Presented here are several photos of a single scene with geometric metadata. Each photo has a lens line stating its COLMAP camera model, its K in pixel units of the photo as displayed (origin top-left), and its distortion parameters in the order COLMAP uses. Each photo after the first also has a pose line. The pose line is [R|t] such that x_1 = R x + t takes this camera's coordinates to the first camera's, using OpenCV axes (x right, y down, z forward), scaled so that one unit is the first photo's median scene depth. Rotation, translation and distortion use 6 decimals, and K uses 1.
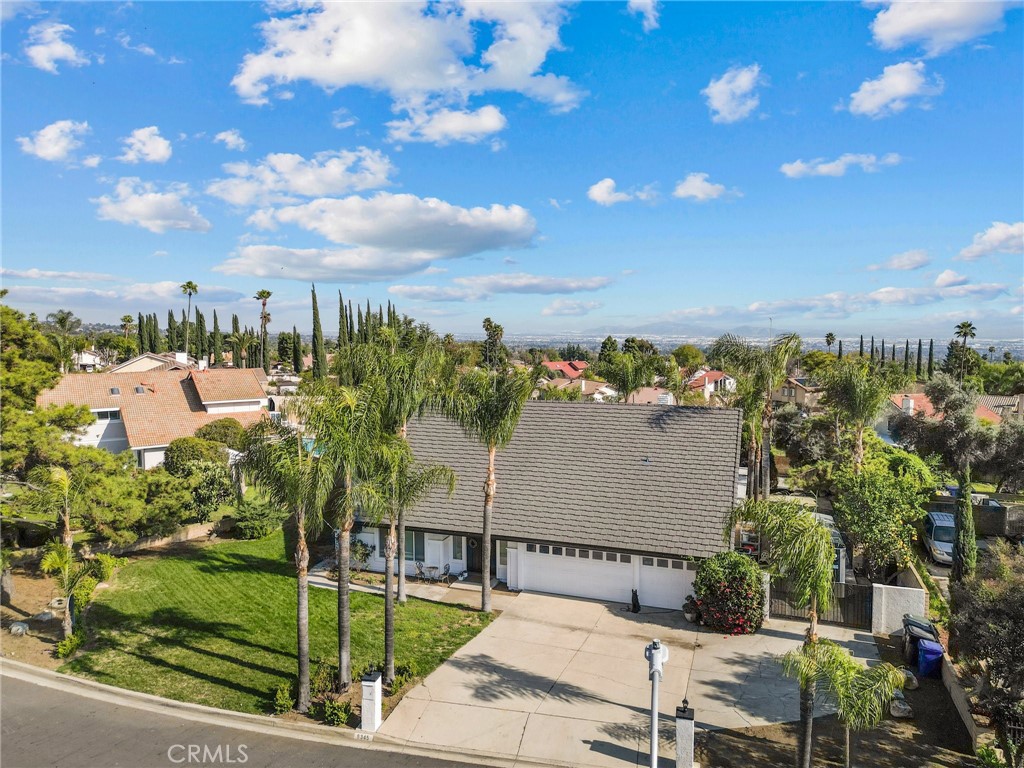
lens RADIAL K [[718.9, 0, 512.0], [0, 718.9, 384.0], [0, 0, 1]] dist [0.060466, -0.028606]
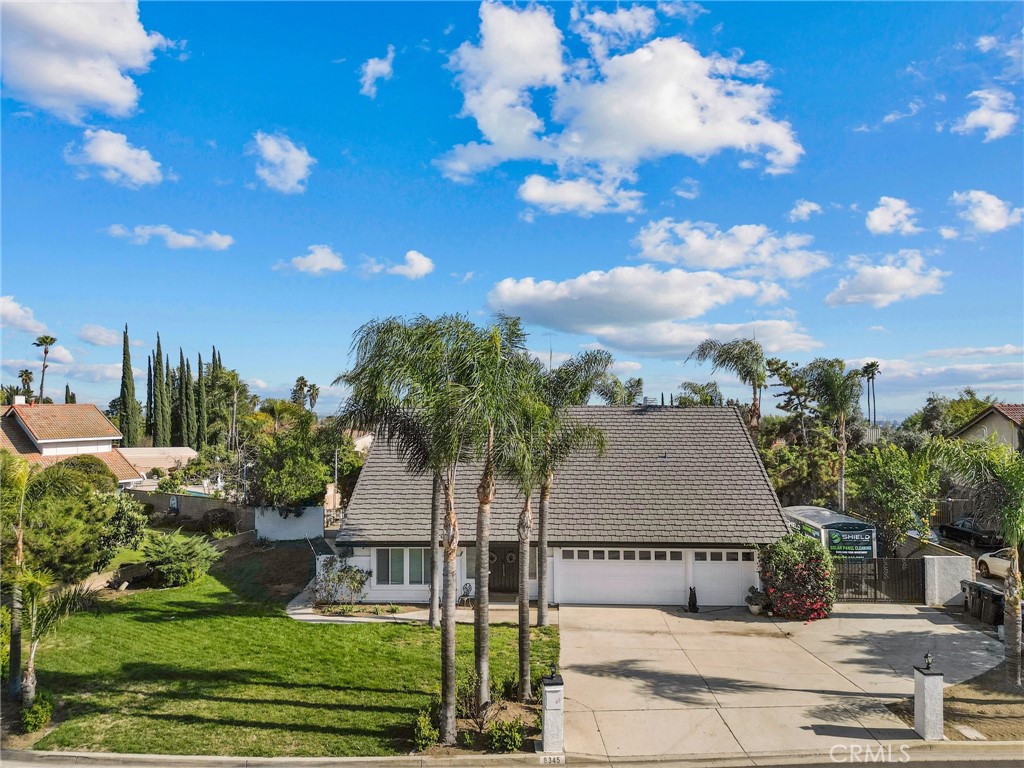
lens RADIAL K [[718.9, 0, 512.0], [0, 718.9, 384.0], [0, 0, 1]] dist [0.060466, -0.028606]
pose [[0.958315, 0.000607, 0.285712, -0.330716], [0.027264, 0.995240, -0.093562, 0.111048], [-0.284409, 0.097452, 0.953737, 0.164716]]
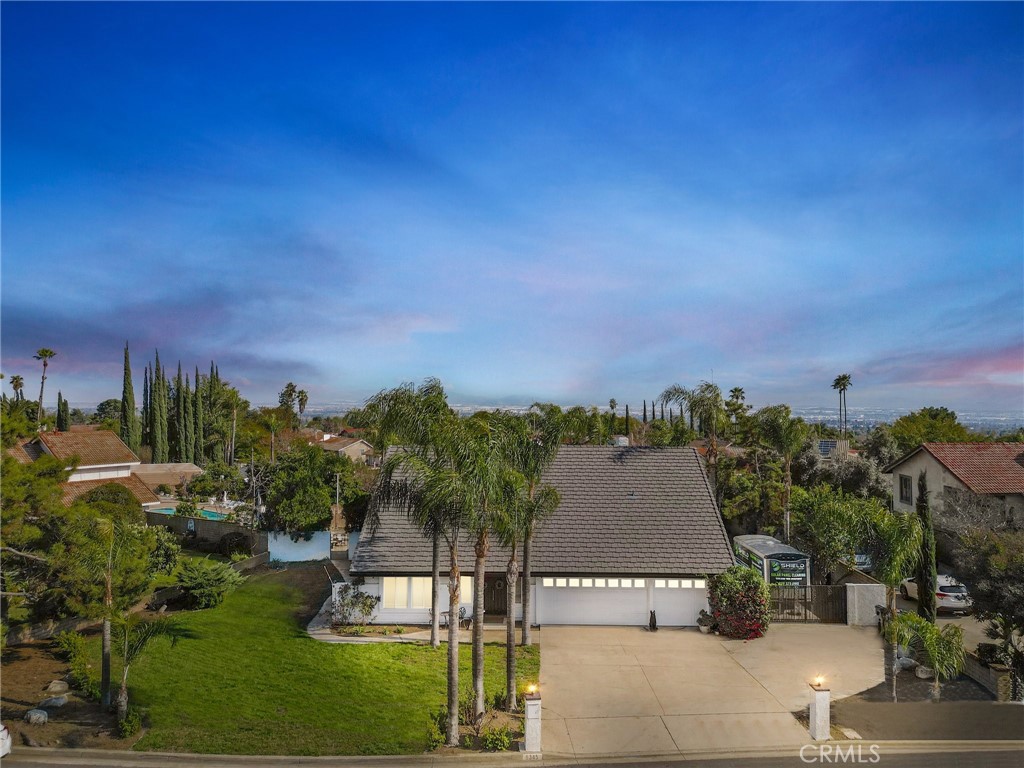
lens RADIAL K [[718.9, 0, 512.0], [0, 718.9, 384.0], [0, 0, 1]] dist [0.060466, -0.028606]
pose [[0.952684, 0.003527, 0.303942, -0.384874], [0.025478, 0.995487, -0.091411, 0.039337], [-0.302892, 0.094830, 0.948295, -0.008070]]
